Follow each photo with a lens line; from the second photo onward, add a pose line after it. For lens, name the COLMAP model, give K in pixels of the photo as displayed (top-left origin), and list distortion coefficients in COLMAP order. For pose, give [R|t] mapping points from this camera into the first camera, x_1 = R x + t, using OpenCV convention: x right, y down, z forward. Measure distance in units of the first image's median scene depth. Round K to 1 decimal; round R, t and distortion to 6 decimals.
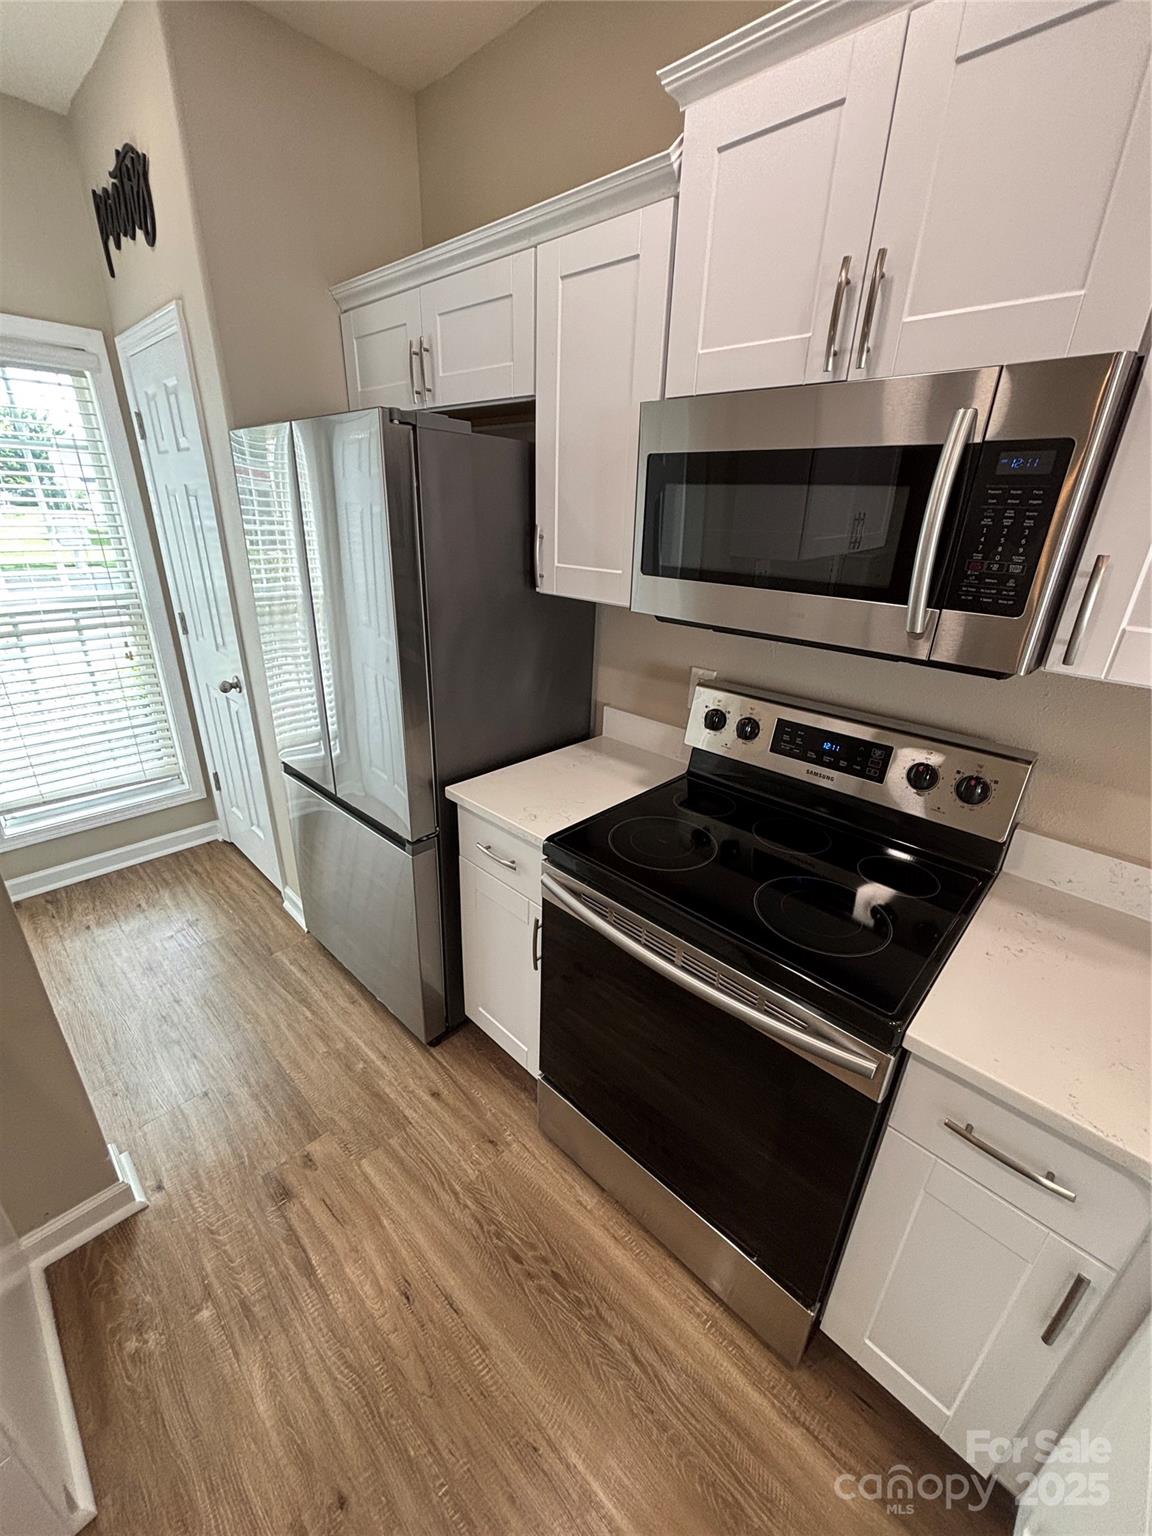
lens RADIAL K [[616.6, 0, 576.0], [0, 616.6, 768.0], [0, 0, 1]] dist [0.000783, -0.000601]
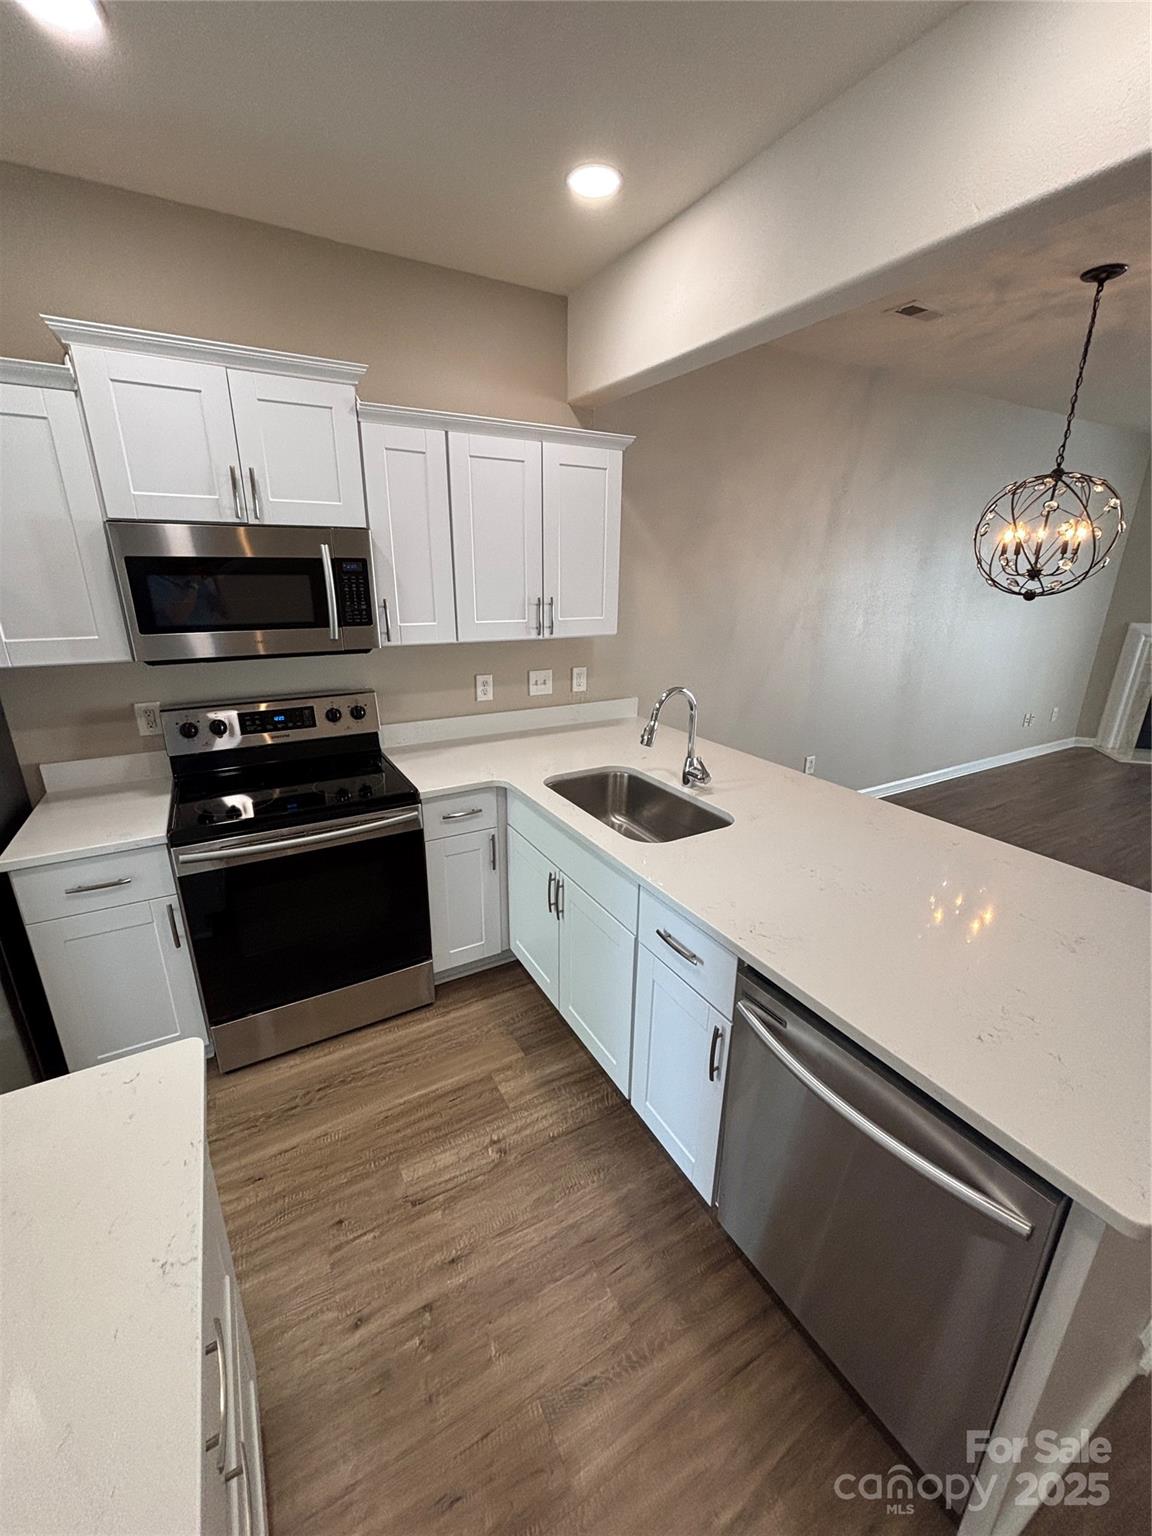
lens RADIAL K [[616.6, 0, 576.0], [0, 616.6, 768.0], [0, 0, 1]] dist [0.000783, -0.000601]
pose [[0.292679, -0.330896, 0.897133, -1.072020], [0.373957, 0.903102, 0.211099, 0.042183], [-0.880054, 0.273704, 0.388060, -0.389911]]
